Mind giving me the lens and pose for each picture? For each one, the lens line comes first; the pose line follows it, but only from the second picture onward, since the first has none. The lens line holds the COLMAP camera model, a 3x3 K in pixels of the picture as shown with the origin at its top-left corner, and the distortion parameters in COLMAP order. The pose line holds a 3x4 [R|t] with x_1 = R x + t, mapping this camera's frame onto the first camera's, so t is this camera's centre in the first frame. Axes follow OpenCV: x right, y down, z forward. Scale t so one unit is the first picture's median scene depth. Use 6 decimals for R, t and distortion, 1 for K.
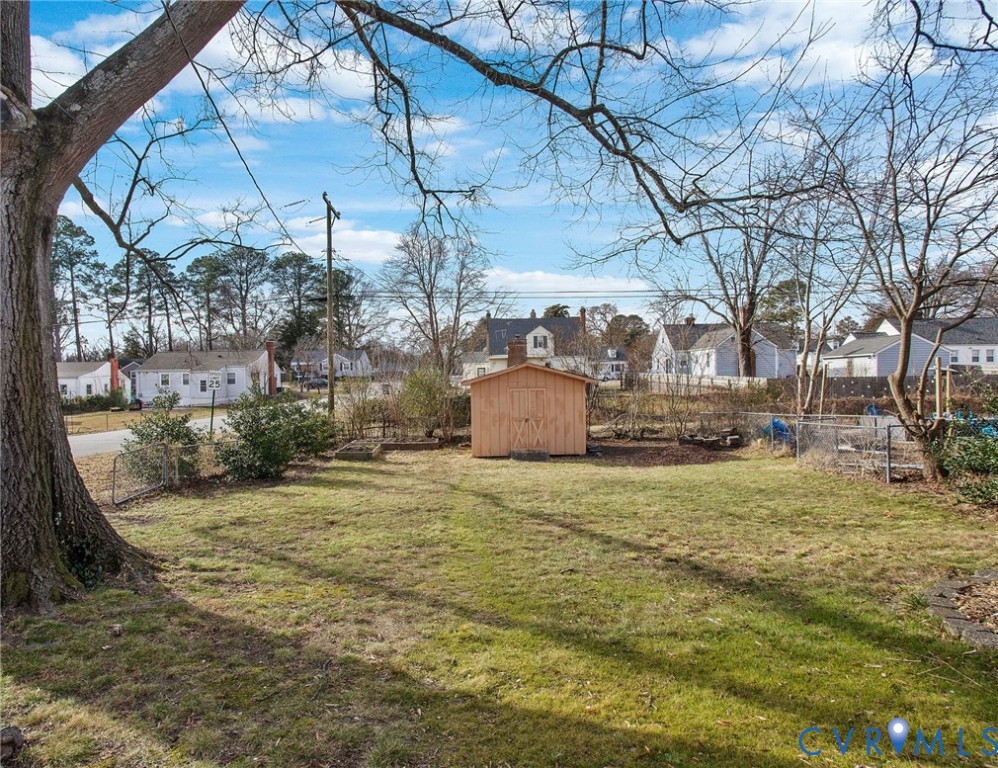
lens RADIAL K [[726.1, 0, 497.8], [0, 726.1, 383.2], [0, 0, 1]] dist [-0.003088, 0.001367]
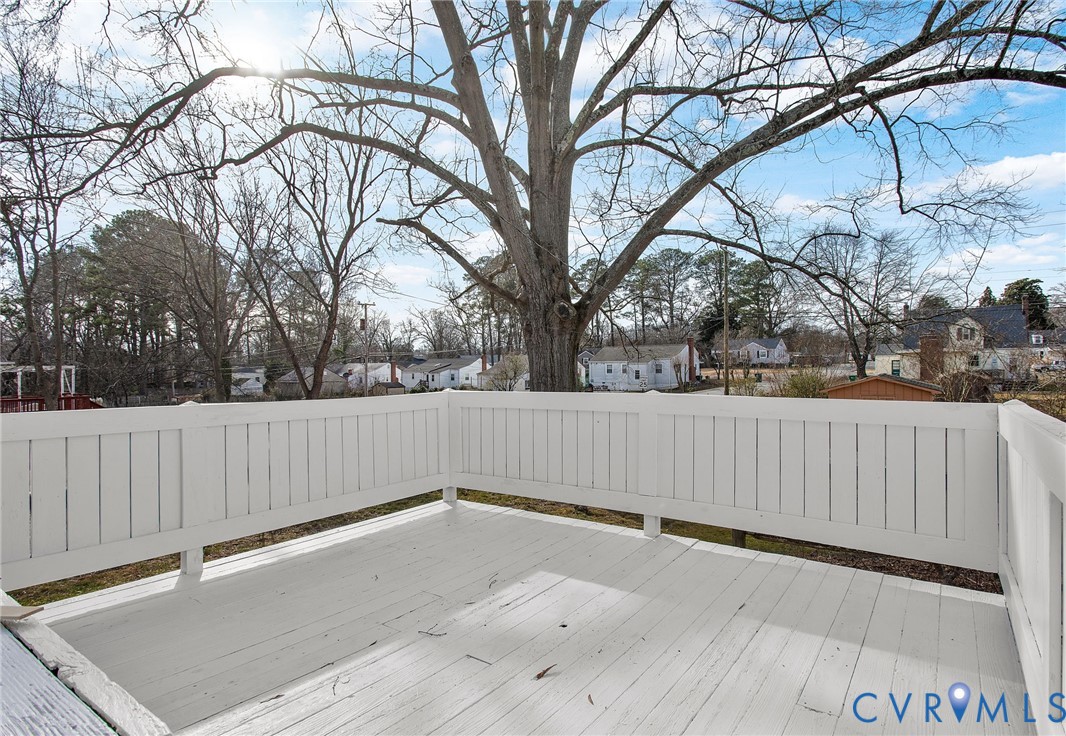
lens RADIAL K [[577.7, 0, 531.2], [0, 577.7, 373.8], [0, 0, 1]] dist [0.000419, 0.000084]
pose [[0.843226, 0.009184, -0.537481, -0.044025], [-0.011895, 0.999928, -0.001576, 0.013556], [0.537428, 0.007722, 0.843275, 0.109286]]
